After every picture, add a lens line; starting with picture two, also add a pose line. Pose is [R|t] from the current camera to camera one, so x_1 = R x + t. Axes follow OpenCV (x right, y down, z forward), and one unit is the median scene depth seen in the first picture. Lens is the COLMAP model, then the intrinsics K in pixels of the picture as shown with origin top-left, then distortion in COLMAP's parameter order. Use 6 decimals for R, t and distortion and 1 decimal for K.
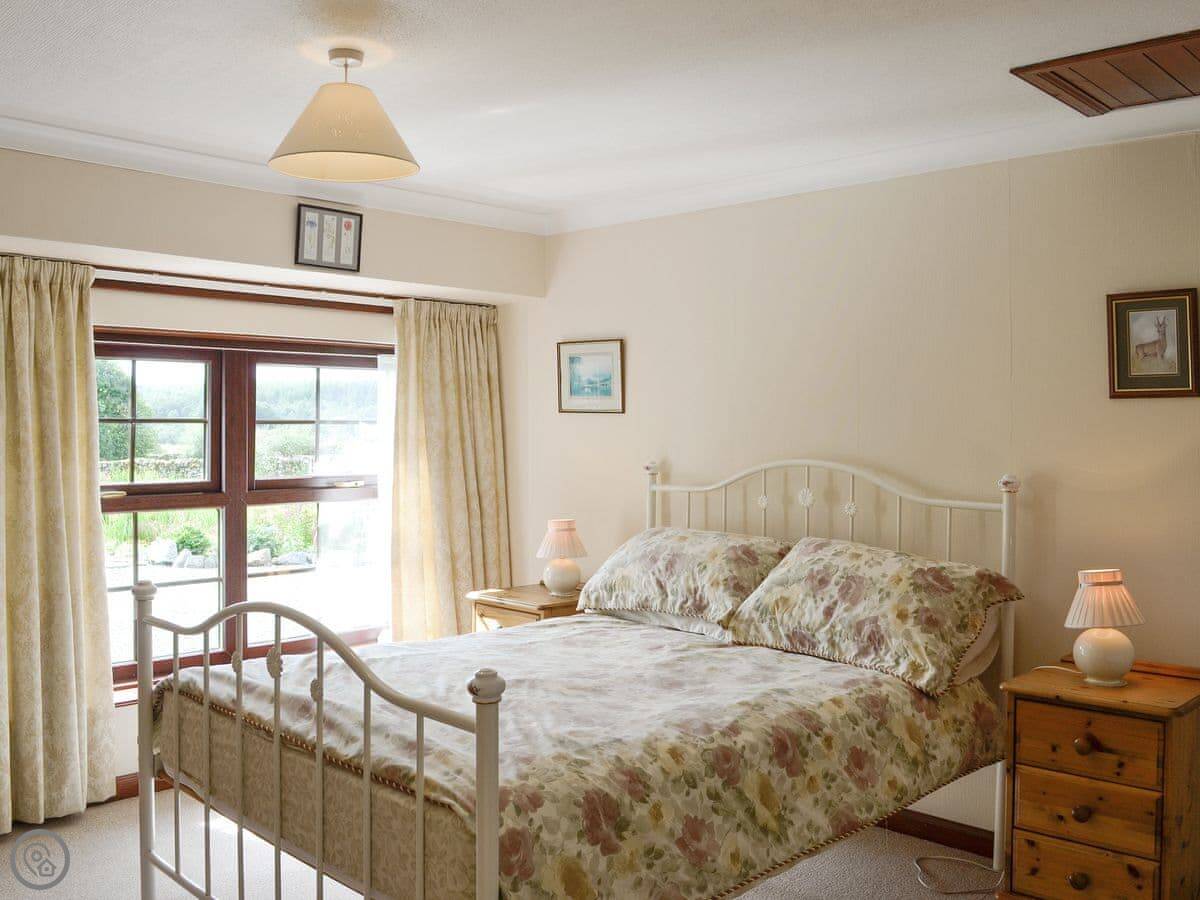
lens RADIAL K [[1127.4, 0, 630.5], [0, 1127.4, 418.1], [0, 0, 1]] dist [-0.016702, -0.007369]
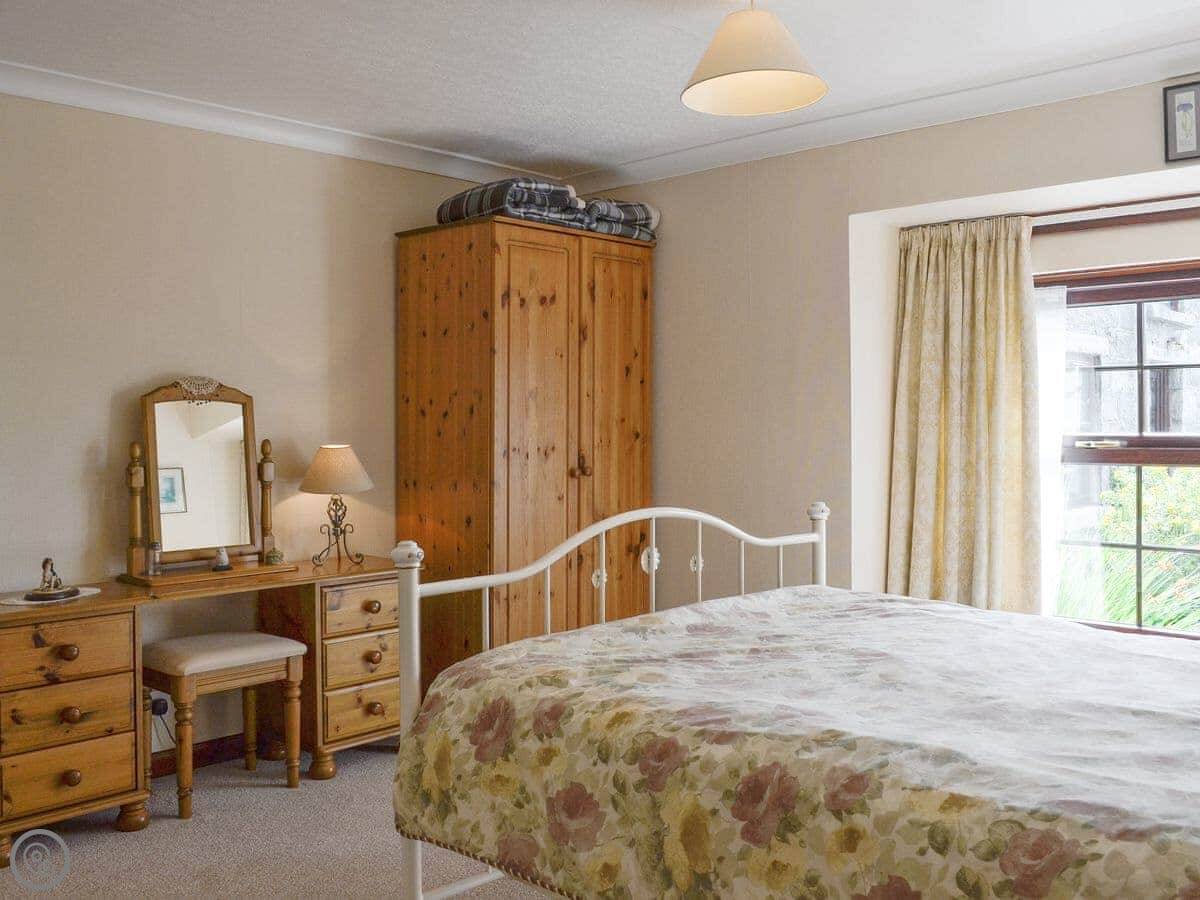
lens RADIAL K [[1127.4, 0, 630.5], [0, 1127.4, 418.1], [0, 0, 1]] dist [-0.016702, -0.007369]
pose [[-0.011323, -0.010887, -0.999877, 0.757747], [0.005235, 0.999926, -0.010947, 0.080745], [0.999922, -0.005359, -0.011265, 0.904178]]
